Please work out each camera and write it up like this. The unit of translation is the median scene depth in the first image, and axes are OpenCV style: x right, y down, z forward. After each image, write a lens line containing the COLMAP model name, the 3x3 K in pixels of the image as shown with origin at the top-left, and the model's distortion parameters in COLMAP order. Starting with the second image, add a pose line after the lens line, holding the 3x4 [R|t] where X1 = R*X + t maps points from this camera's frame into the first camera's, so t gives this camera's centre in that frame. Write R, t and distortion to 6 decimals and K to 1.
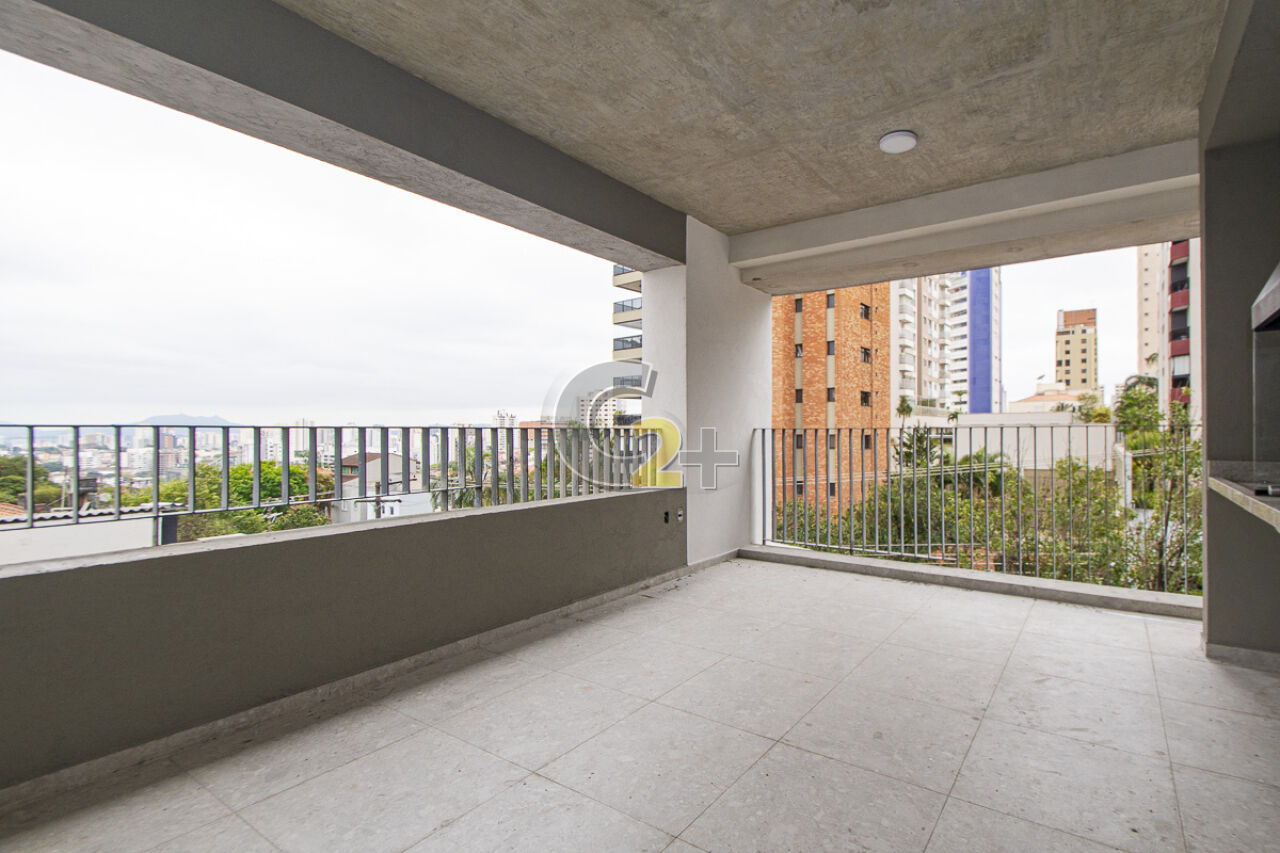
lens RADIAL K [[594.8, 0, 678.8], [0, 594.8, 433.8], [0, 0, 1]] dist [0.048049, -0.026187]
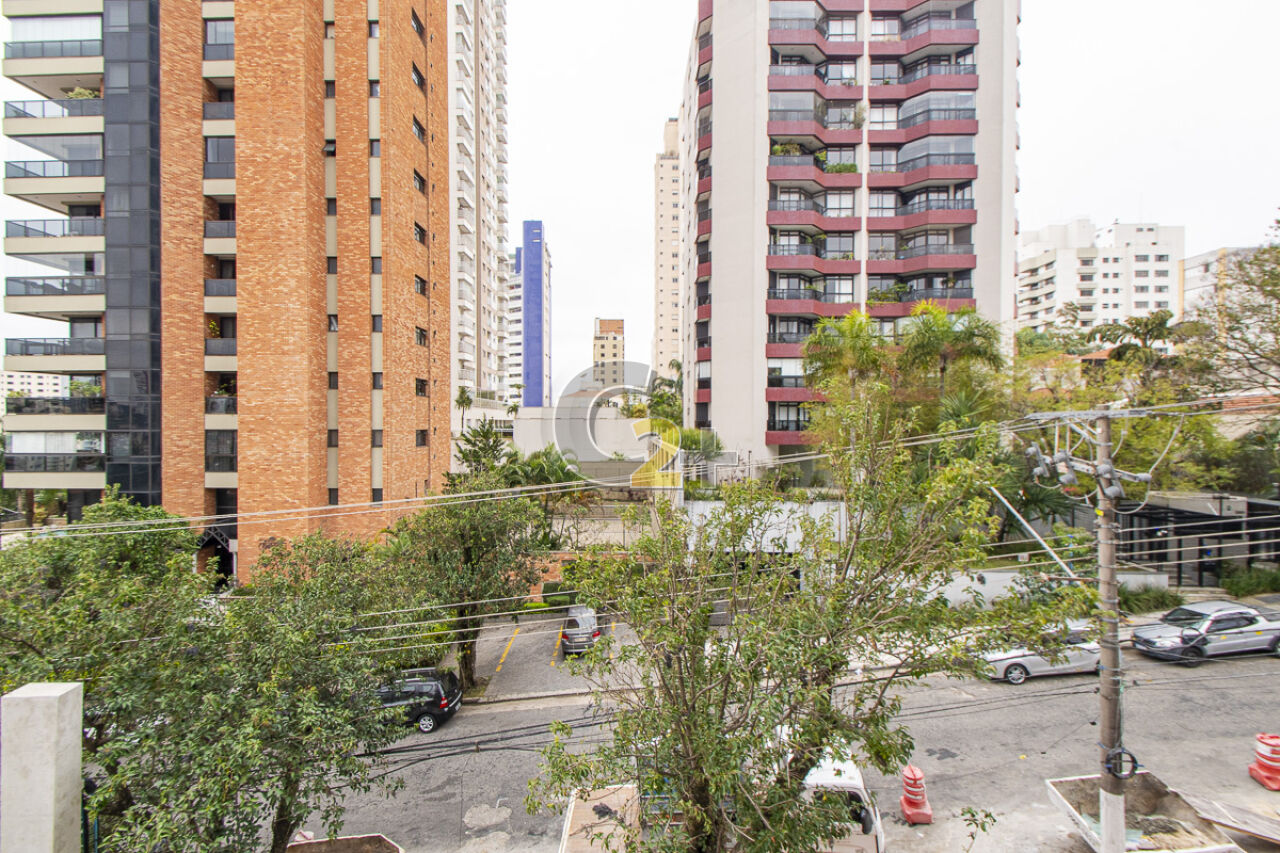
lens RADIAL K [[536.5, 0, 660.8], [0, 536.5, 422.0], [0, 0, 1]] dist [0.001295, -0.000022]
pose [[0.749275, -0.000891, 0.662258, 0.058499], [0.001699, 0.999998, -0.000577, -0.008139], [-0.662256, 0.001558, 0.749276, 0.192450]]
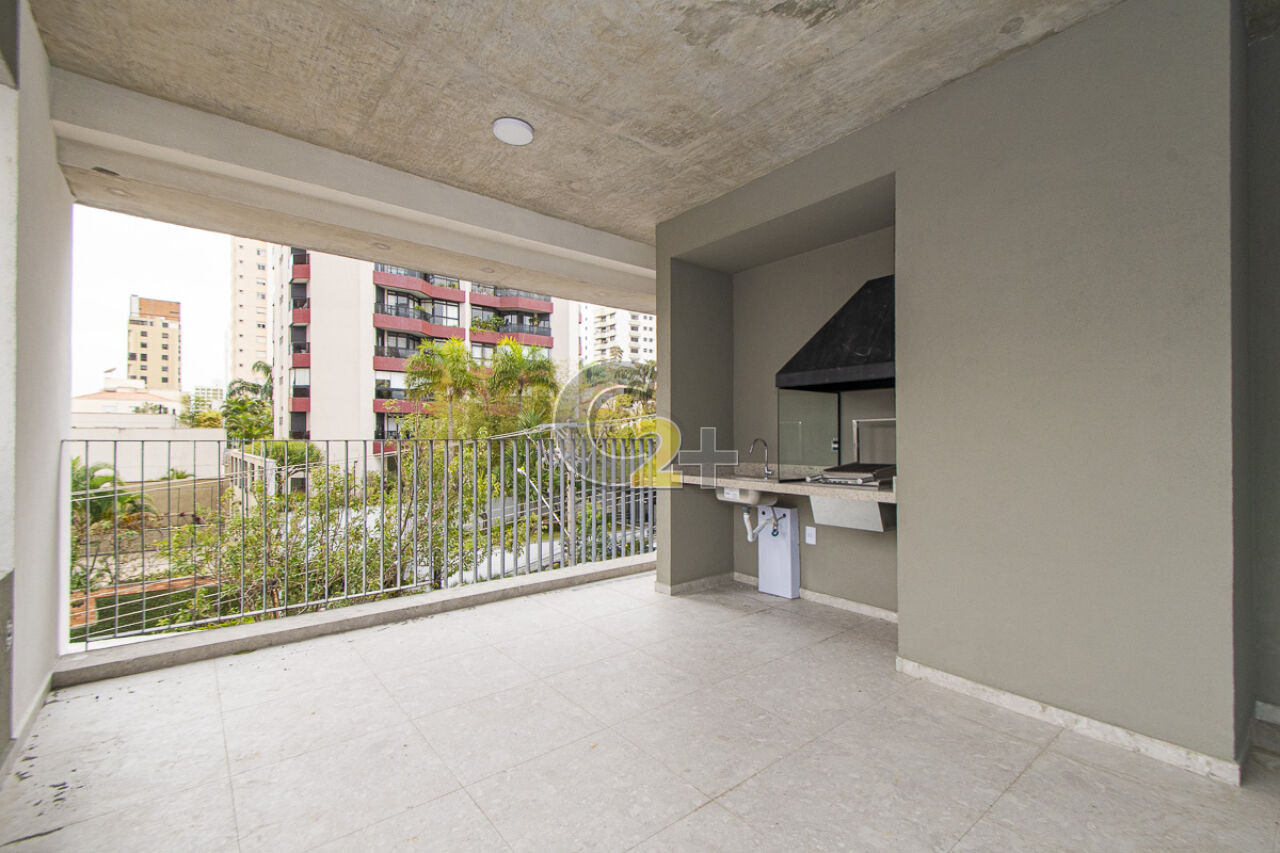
lens RADIAL K [[594.8, 0, 678.8], [0, 594.8, 433.8], [0, 0, 1]] dist [0.048049, -0.026187]
pose [[0.211567, 0.005670, 0.977347, -0.060153], [0.000035, 0.999983, -0.005809, -0.002383], [-0.977364, 0.001263, 0.211563, 0.071077]]
